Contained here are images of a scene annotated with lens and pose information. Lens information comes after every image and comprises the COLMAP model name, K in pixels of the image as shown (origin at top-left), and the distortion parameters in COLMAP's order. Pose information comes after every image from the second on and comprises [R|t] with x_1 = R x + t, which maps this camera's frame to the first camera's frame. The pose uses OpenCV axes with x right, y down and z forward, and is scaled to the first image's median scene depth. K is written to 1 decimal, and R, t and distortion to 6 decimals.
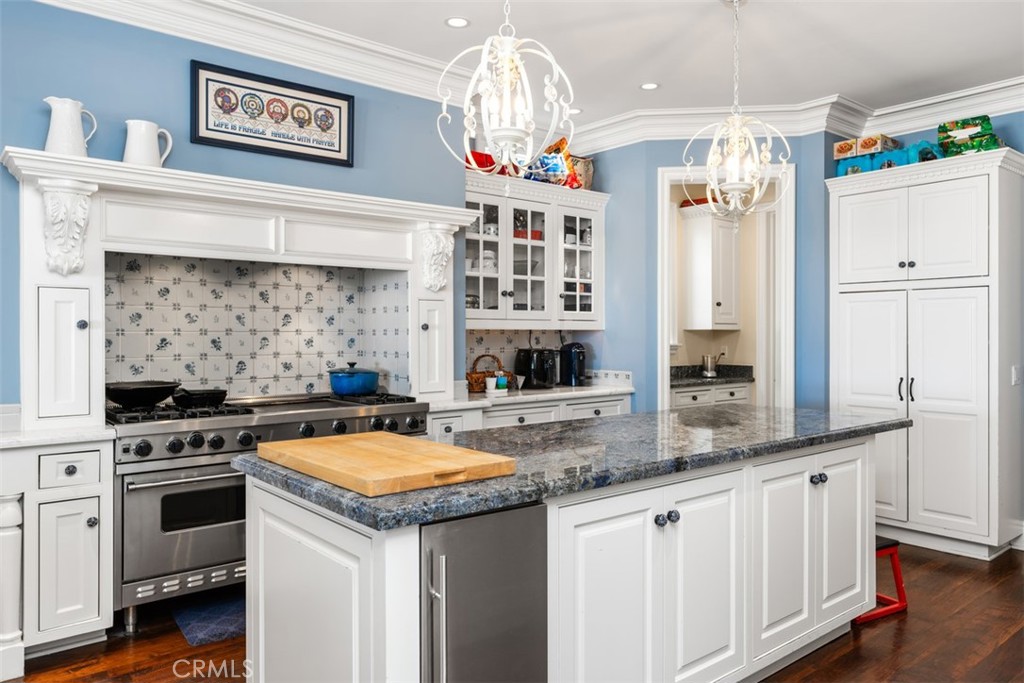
lens RADIAL K [[723.9, 0, 513.7], [0, 723.9, 344.2], [0, 0, 1]] dist [-0.000454, 0.008476]
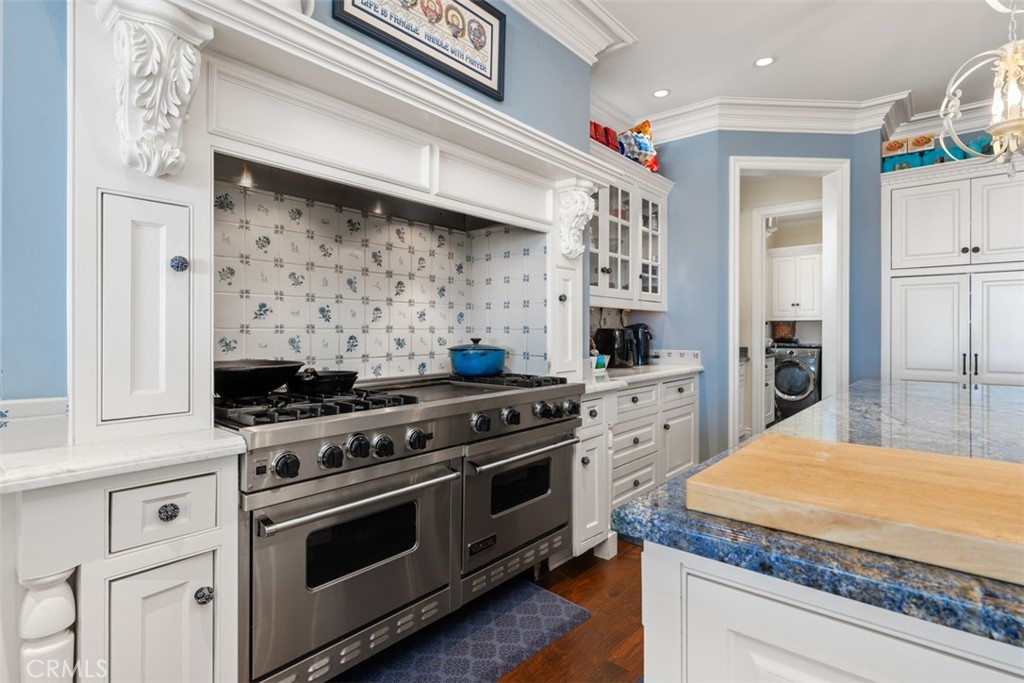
lens RADIAL K [[511.7, 0, 510.4], [0, 511.7, 336.5], [0, 0, 1]] dist [-0.003183, -0.000579]
pose [[0.984637, 0.001108, 0.174611, -0.307163], [-0.000200, 0.999986, -0.005217, 0.027500], [-0.174615, 0.005102, 0.984624, 0.410964]]
